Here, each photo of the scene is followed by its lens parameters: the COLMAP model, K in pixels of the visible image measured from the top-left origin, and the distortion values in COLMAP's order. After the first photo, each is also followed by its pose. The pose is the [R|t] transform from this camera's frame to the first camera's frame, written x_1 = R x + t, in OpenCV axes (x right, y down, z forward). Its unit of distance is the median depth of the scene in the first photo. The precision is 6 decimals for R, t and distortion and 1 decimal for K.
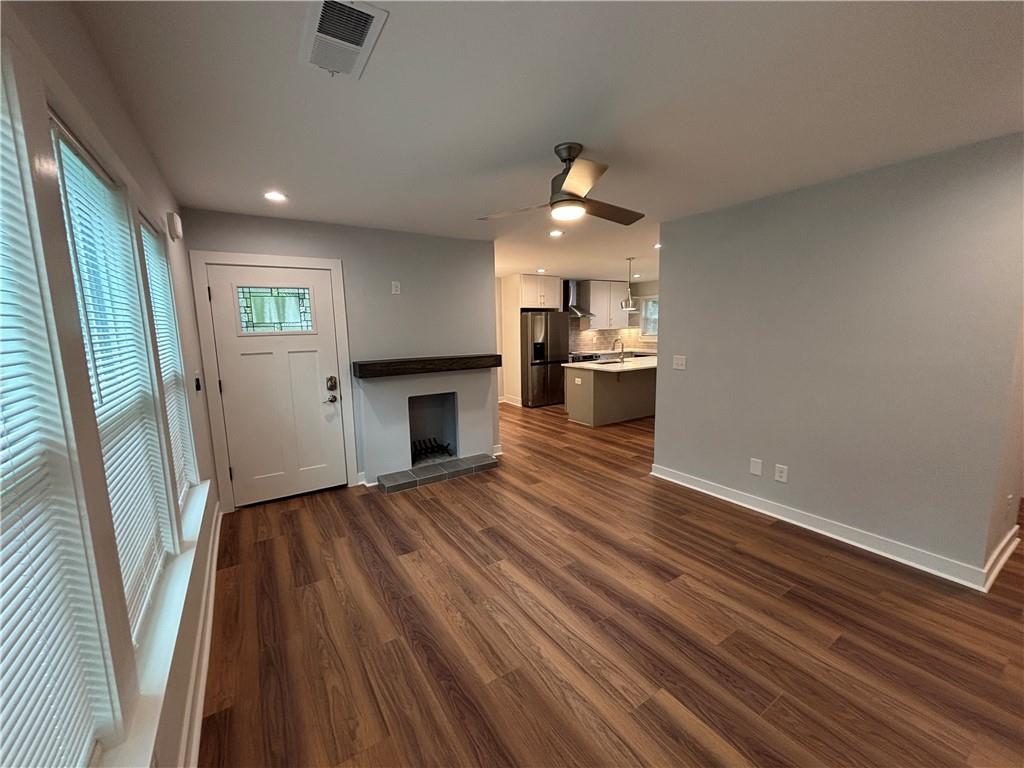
lens RADIAL K [[411.5, 0, 507.9], [0, 411.5, 379.3], [0, 0, 1]] dist [0.004175, 0.000197]
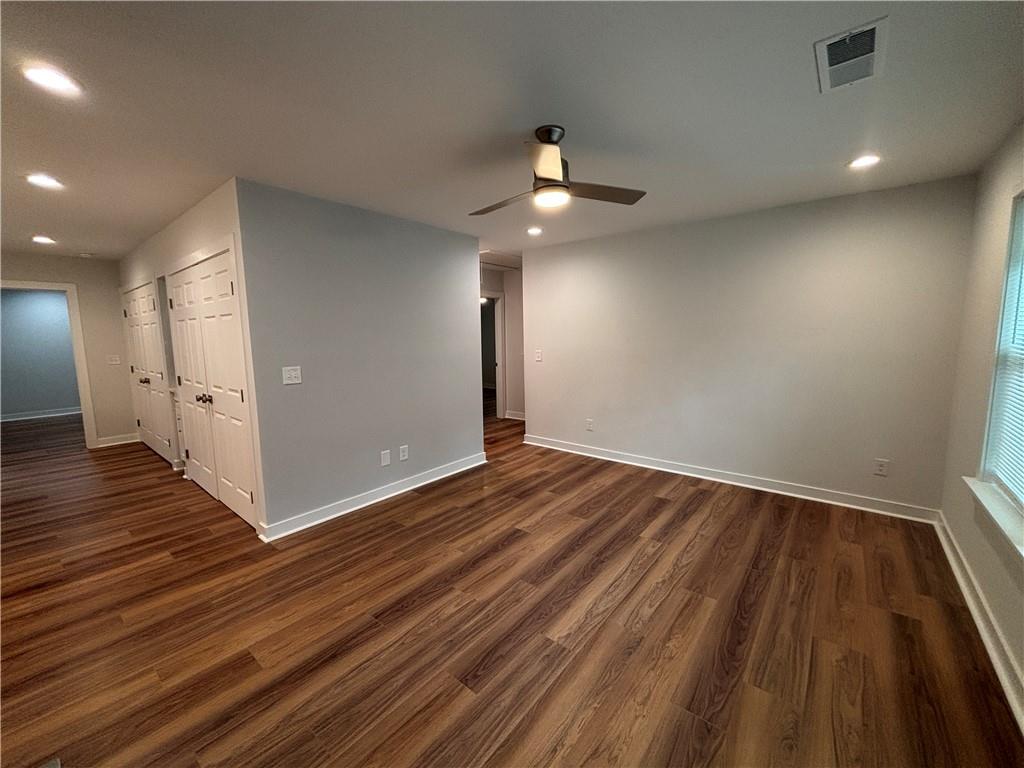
lens RADIAL K [[409.1, 0, 519.5], [0, 409.1, 381.2], [0, 0, 1]] dist [0.002982, 0.000366]
pose [[-0.314983, -0.088445, 0.944967, -0.396562], [0.143529, 0.979759, 0.139544, -0.066468], [-0.938182, 0.179584, -0.295913, 0.737659]]
